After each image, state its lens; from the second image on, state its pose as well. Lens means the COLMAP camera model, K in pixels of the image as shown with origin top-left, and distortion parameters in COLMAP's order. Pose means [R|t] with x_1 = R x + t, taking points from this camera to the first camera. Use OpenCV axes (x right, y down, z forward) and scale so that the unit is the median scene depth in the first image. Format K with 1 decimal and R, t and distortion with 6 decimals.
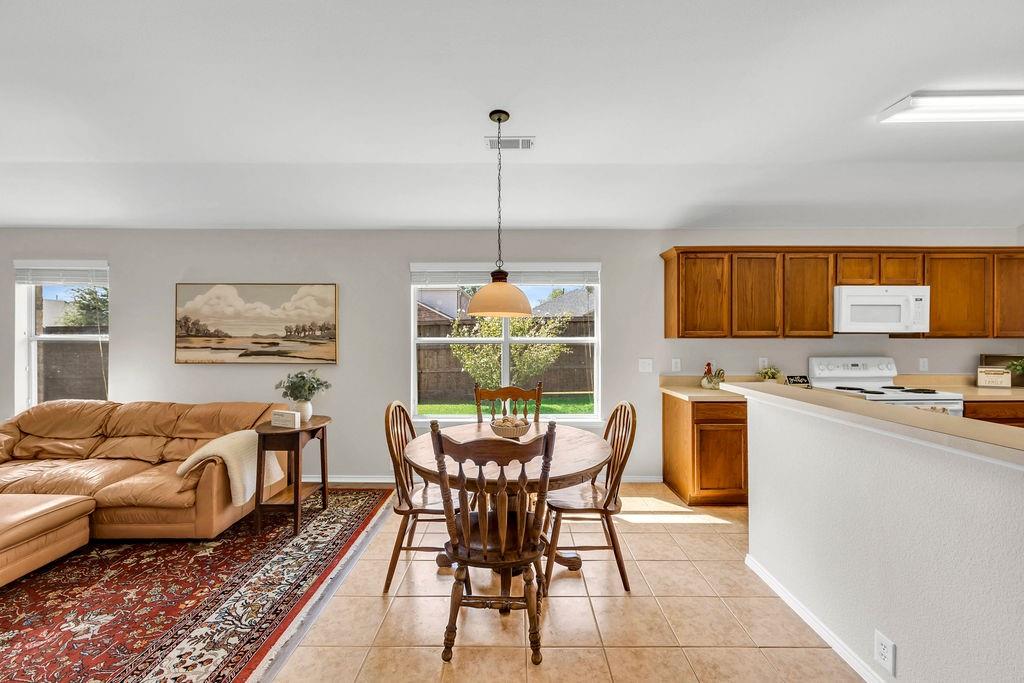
lens RADIAL K [[446.3, 0, 521.7], [0, 446.3, 333.7], [0, 0, 1]] dist [0.004599, 0.000573]
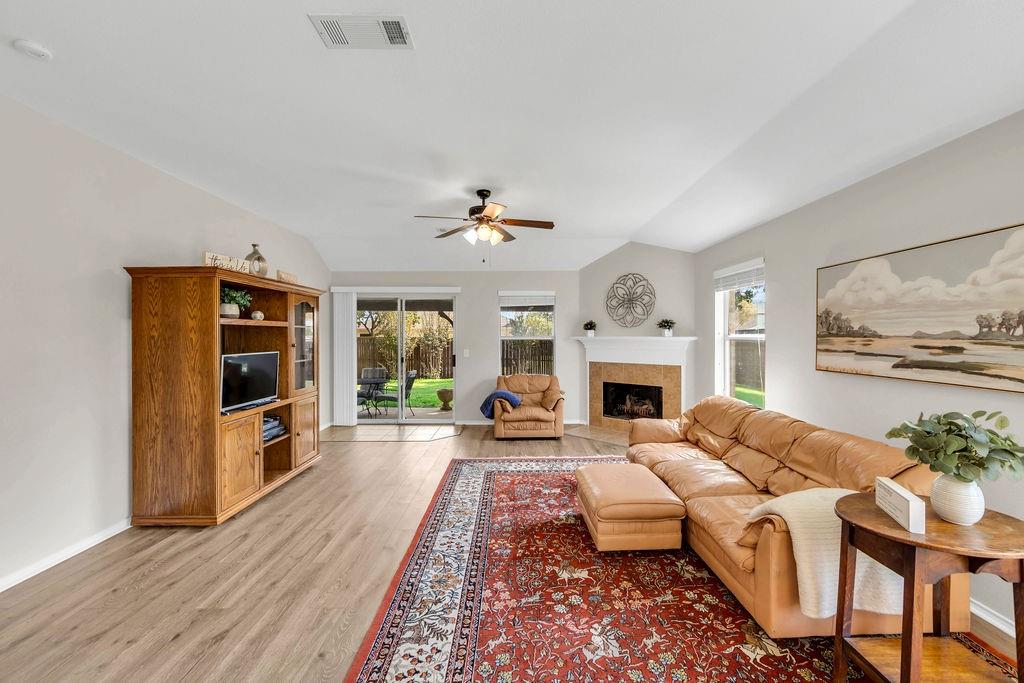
lens RADIAL K [[402.4, 0, 514.4], [0, 402.4, 337.7], [0, 0, 1]] dist [-0.000719, -0.000273]
pose [[0.012179, 0.003361, -0.999920, -0.071542], [0.009567, 0.999948, 0.003478, 0.001687], [0.999880, -0.009609, 0.012147, 0.460712]]
